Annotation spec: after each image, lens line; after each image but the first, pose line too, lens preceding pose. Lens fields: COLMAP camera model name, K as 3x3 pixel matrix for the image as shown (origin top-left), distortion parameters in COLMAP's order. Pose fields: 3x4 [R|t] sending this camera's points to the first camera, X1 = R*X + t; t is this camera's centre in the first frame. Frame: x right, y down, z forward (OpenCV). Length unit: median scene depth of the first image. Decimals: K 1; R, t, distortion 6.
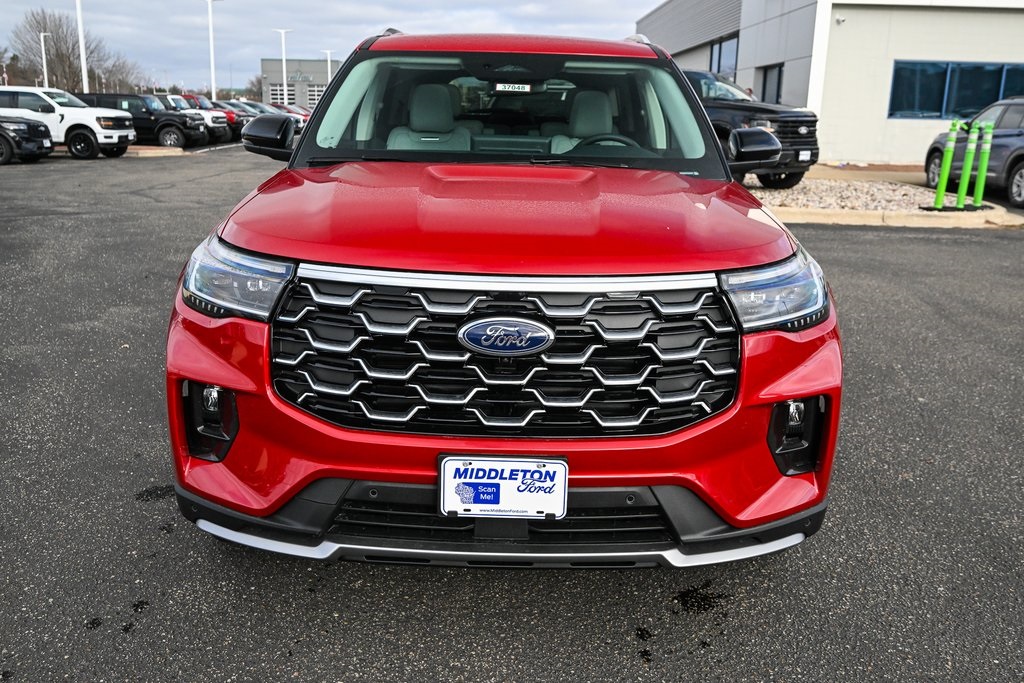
lens RADIAL K [[882.9, 0, 510.0], [0, 882.9, 342.1], [0, 0, 1]] dist [-0.004709, -0.002394]
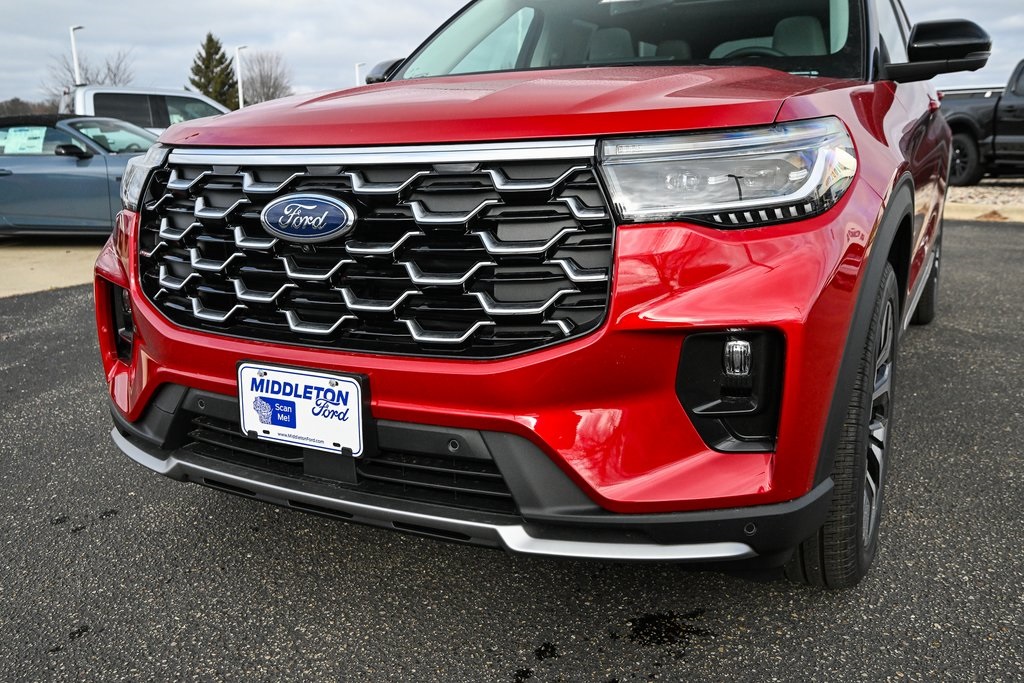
lens RADIAL K [[882.9, 0, 510.0], [0, 882.9, 342.1], [0, 0, 1]] dist [-0.004709, -0.002394]
pose [[0.884698, 0.061021, -0.462153, 0.529153], [-0.078480, 0.996742, -0.018629, 0.105174], [0.459511, 0.052751, 0.886604, 0.374026]]
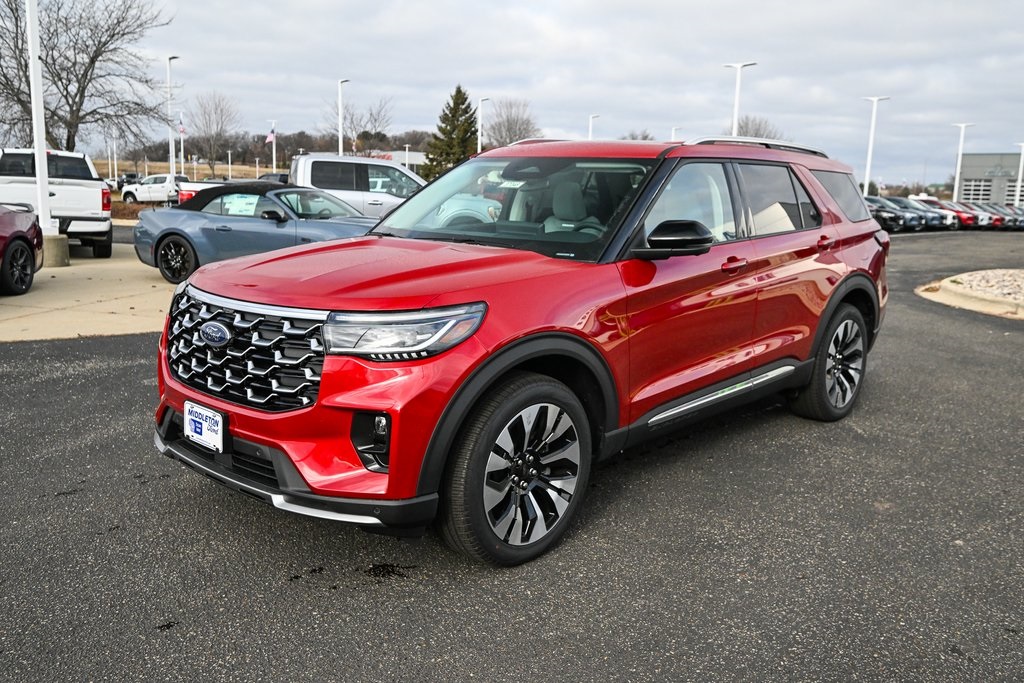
lens RADIAL K [[882.9, 0, 510.0], [0, 882.9, 342.1], [0, 0, 1]] dist [-0.004709, -0.002394]
pose [[0.731227, 0.112812, -0.672741, 1.489073], [-0.181398, 0.982878, -0.032350, -0.037592], [0.657572, 0.145689, 0.739171, 0.143123]]
